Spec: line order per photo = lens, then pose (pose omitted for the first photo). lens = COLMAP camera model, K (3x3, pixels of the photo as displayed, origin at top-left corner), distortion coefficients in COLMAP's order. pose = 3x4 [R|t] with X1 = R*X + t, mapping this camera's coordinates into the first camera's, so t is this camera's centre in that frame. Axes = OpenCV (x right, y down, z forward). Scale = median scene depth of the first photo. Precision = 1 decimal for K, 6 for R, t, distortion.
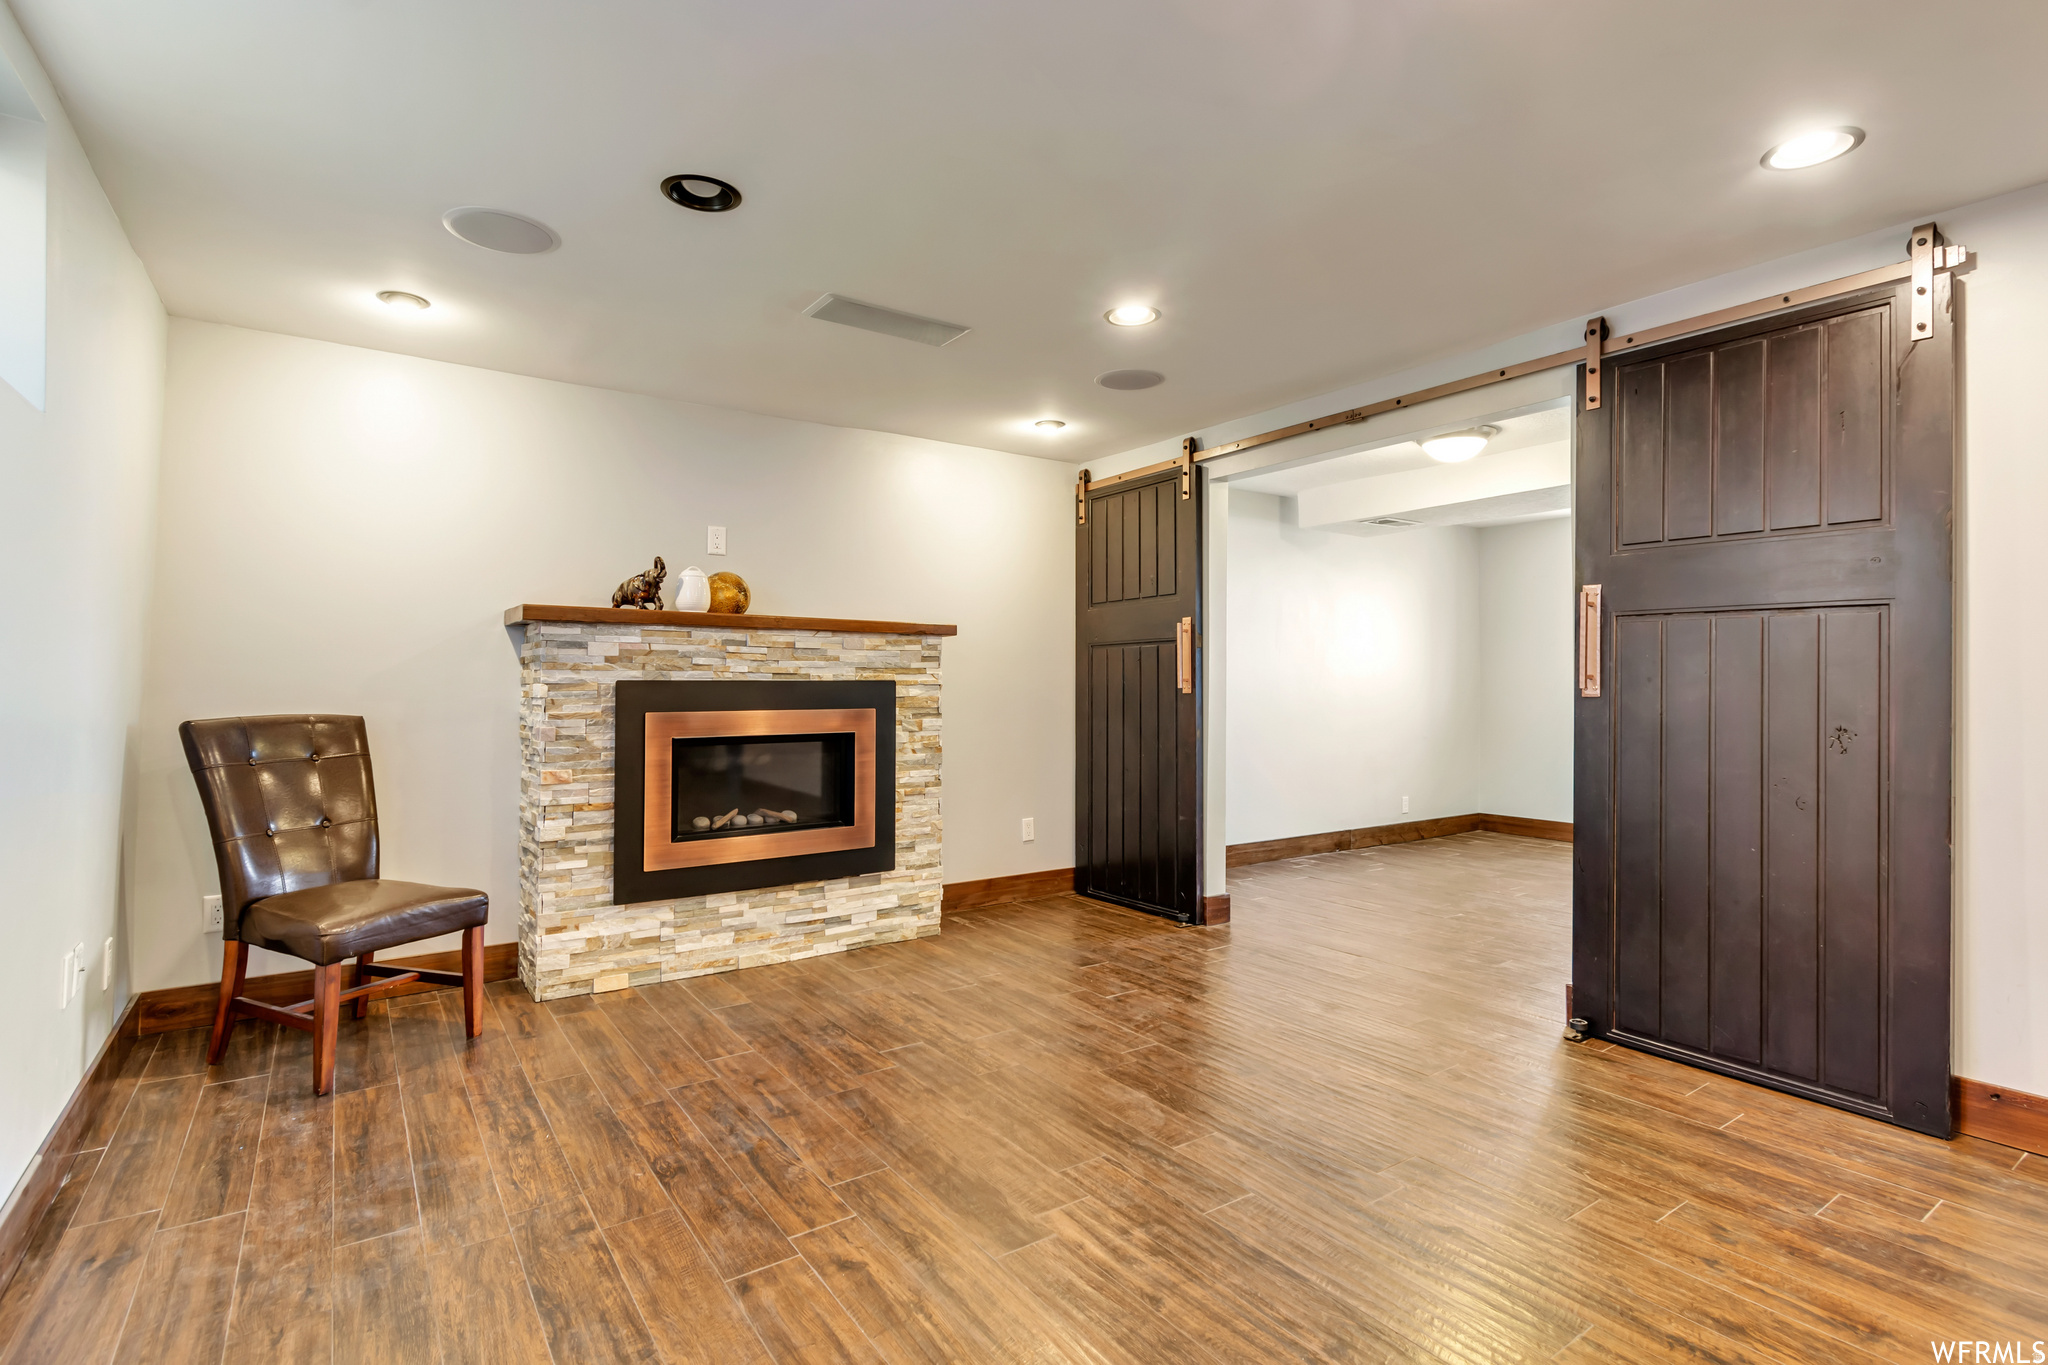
lens RADIAL K [[990.5, 0, 1022.8], [0, 990.5, 717.8], [0, 0, 1]] dist [0.000414, -0.001219]
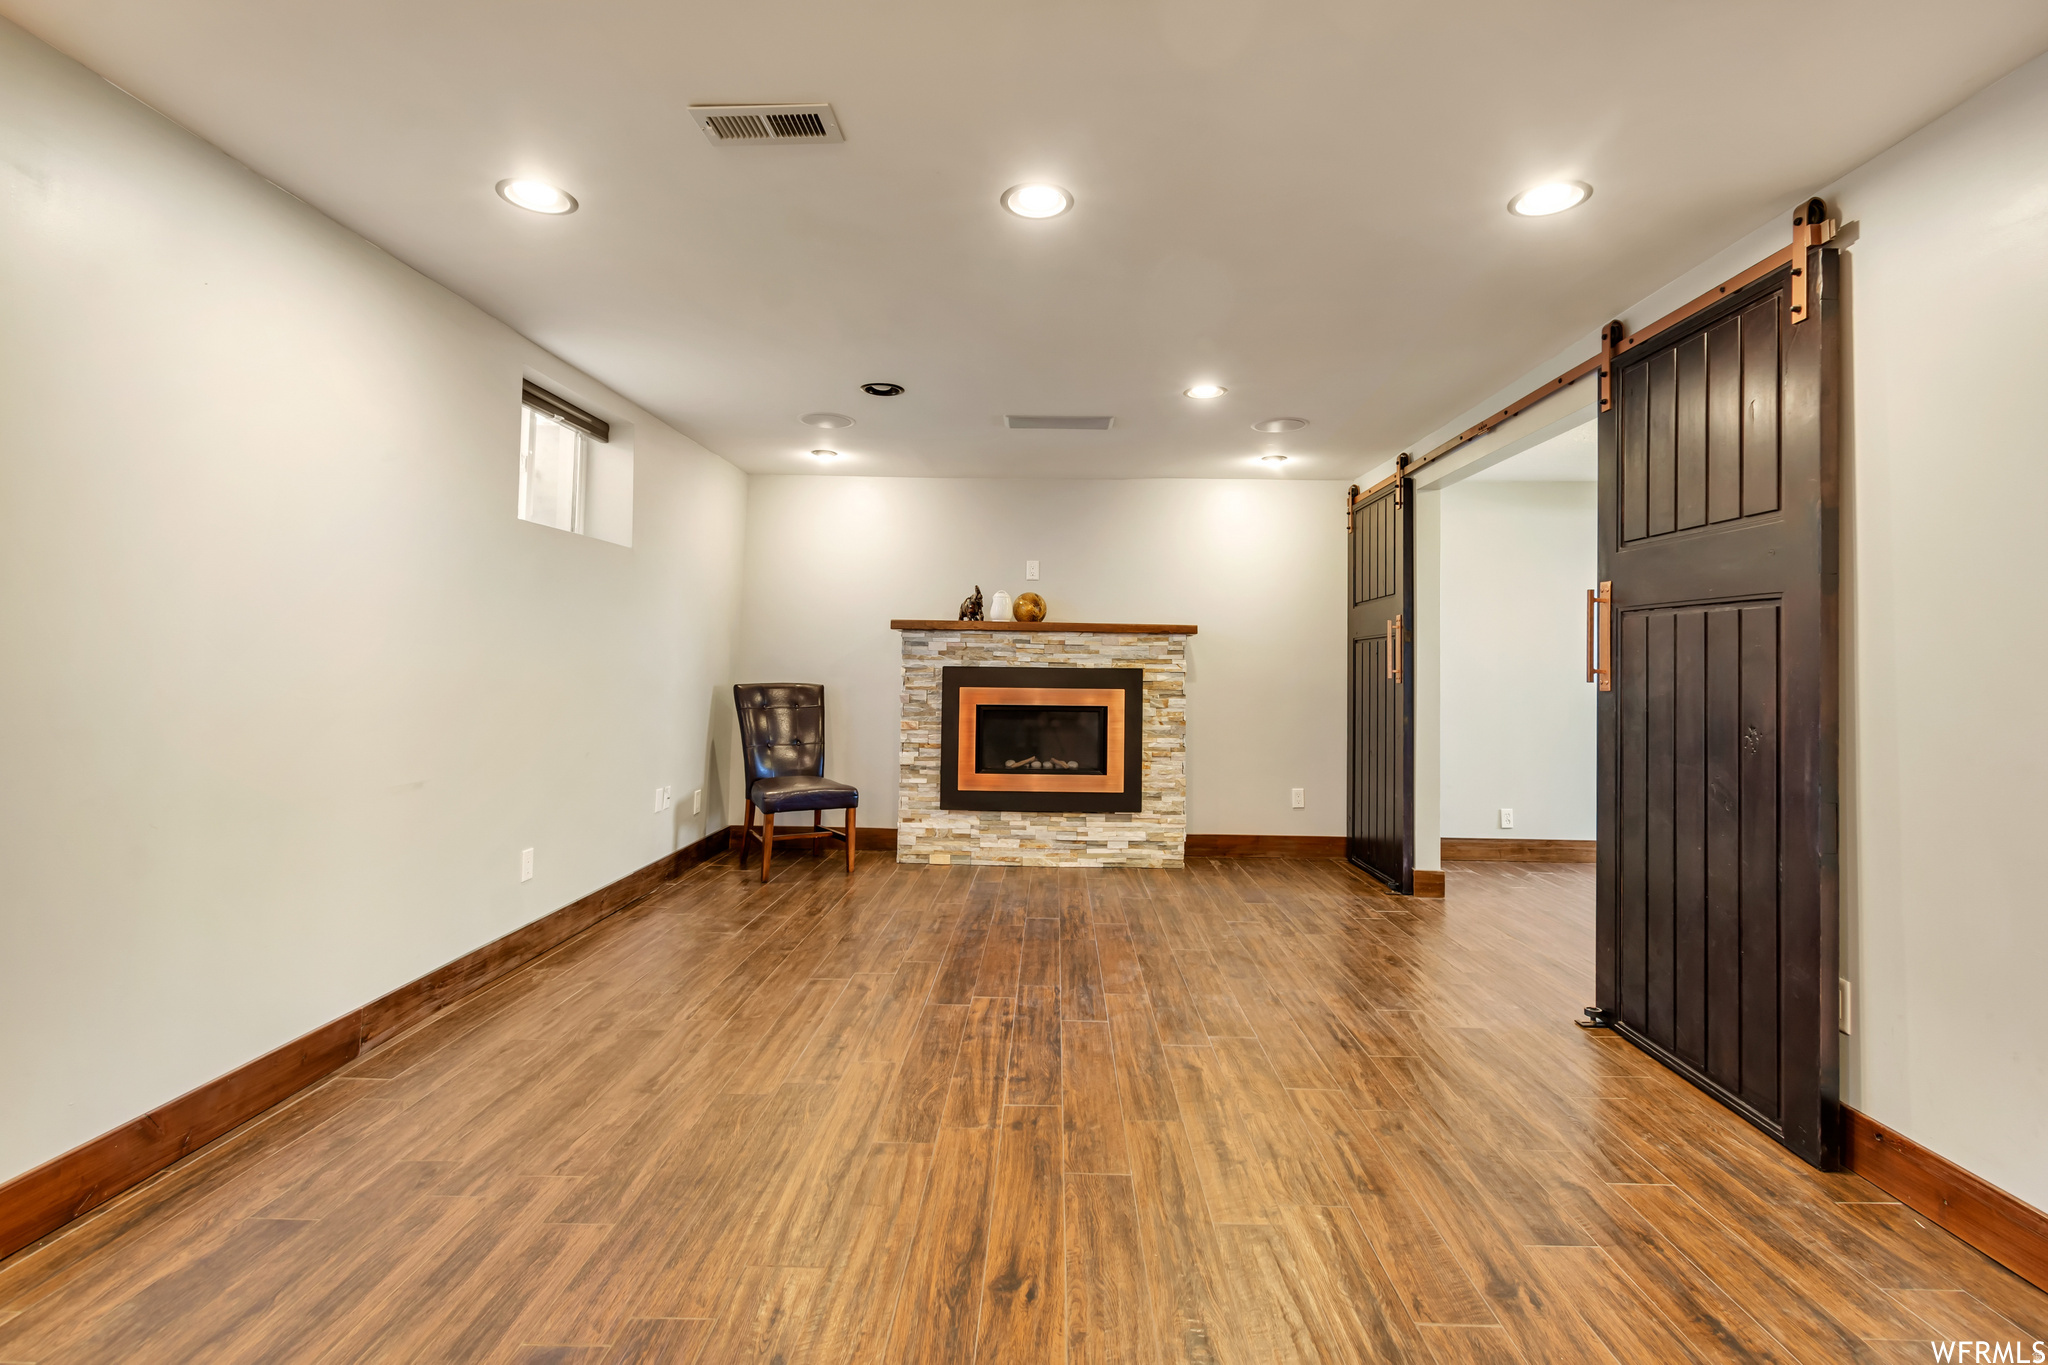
lens RADIAL K [[922.0, 0, 1015.1], [0, 922.0, 692.2], [0, 0, 1]] dist [0.003190, -0.000873]
pose [[0.802792, 0.026280, -0.595680, 0.513418], [-0.034640, 0.999396, -0.002593, 0.003205], [0.595252, 0.022716, 0.803218, -0.100116]]
